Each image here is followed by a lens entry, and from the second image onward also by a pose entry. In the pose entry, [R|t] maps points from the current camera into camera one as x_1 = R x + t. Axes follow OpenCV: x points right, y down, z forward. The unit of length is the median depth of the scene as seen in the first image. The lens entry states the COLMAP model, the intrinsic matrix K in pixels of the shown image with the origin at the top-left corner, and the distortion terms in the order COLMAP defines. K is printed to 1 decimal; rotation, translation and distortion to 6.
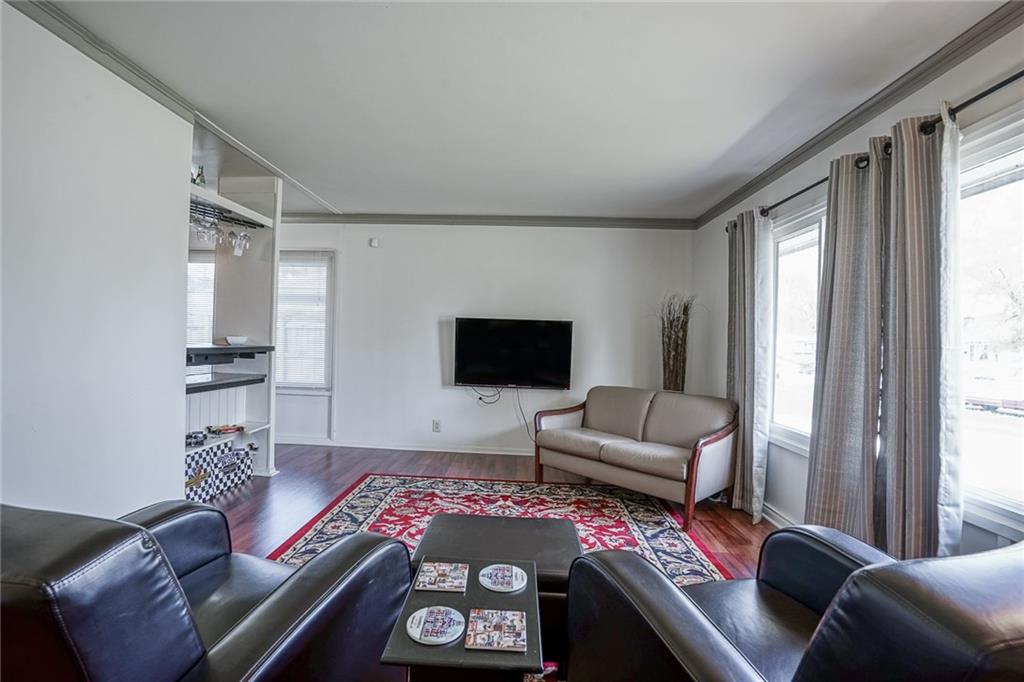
lens RADIAL K [[474.3, 0, 494.7], [0, 474.3, 331.1], [0, 0, 1]] dist [-0.043712, 0.015045]
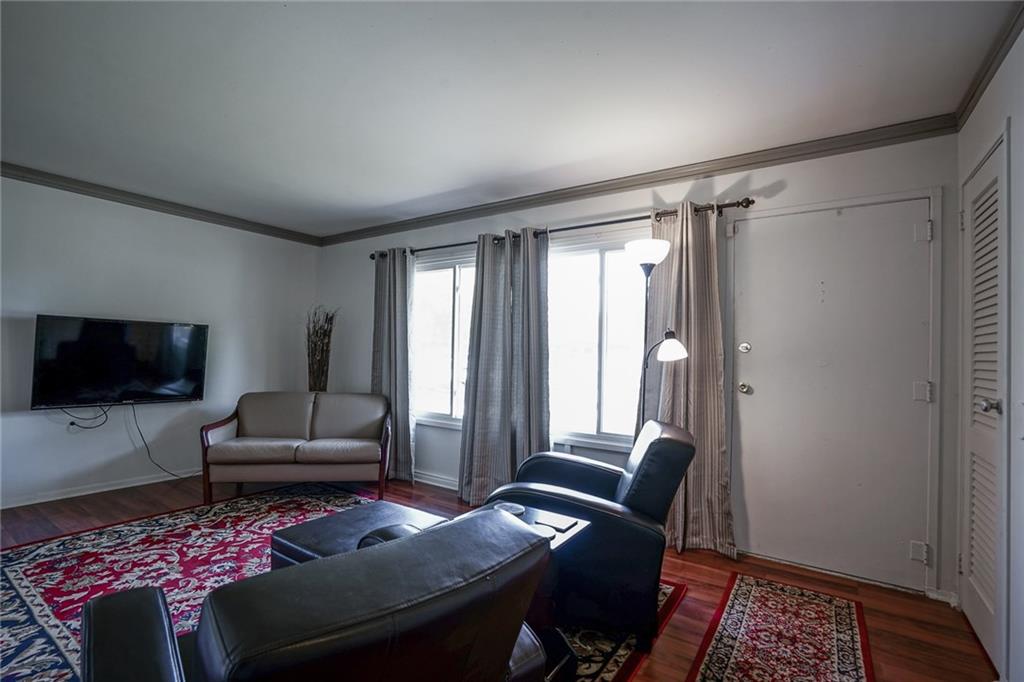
lens RADIAL K [[474.3, 0, 490.8], [0, 474.3, 326.8], [0, 0, 1]] dist [-0.043712, 0.015045]
pose [[0.535750, 0.029798, 0.843851, -0.432402], [-0.022696, 0.999524, -0.020886, -0.014586], [-0.844071, -0.007962, 0.536172, 0.073685]]
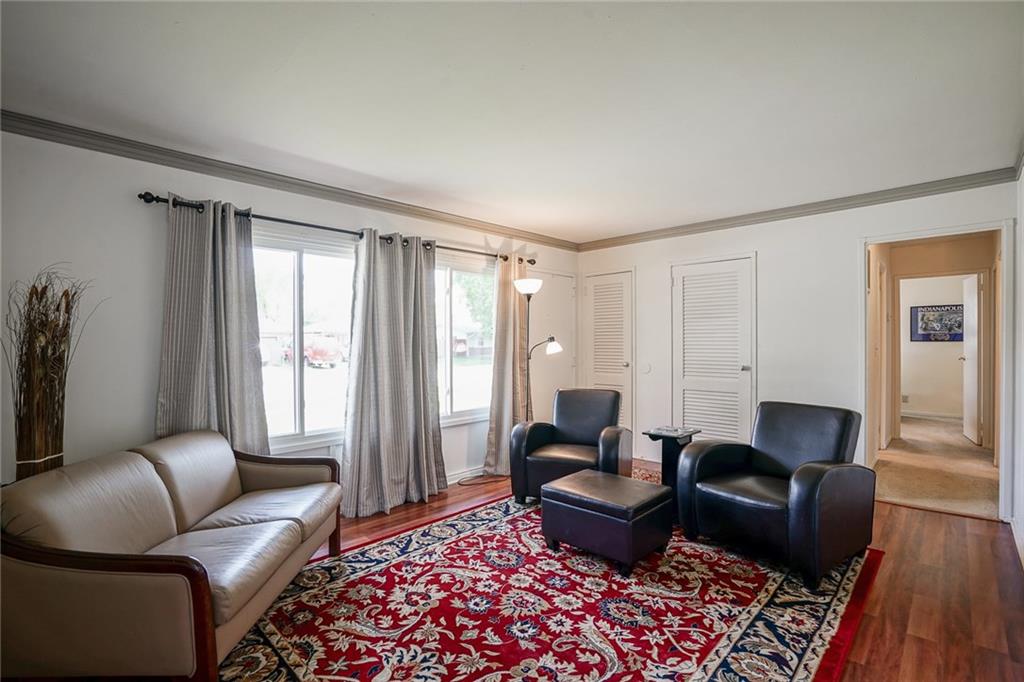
lens RADIAL K [[474.3, 0, 489.4], [0, 474.3, 346.8], [0, 0, 1]] dist [-0.043712, 0.015045]
pose [[-0.734661, -0.018881, 0.678171, -0.399403], [-0.015311, 0.999819, 0.011250, -0.012703], [-0.678261, -0.002119, -0.734818, 1.287000]]
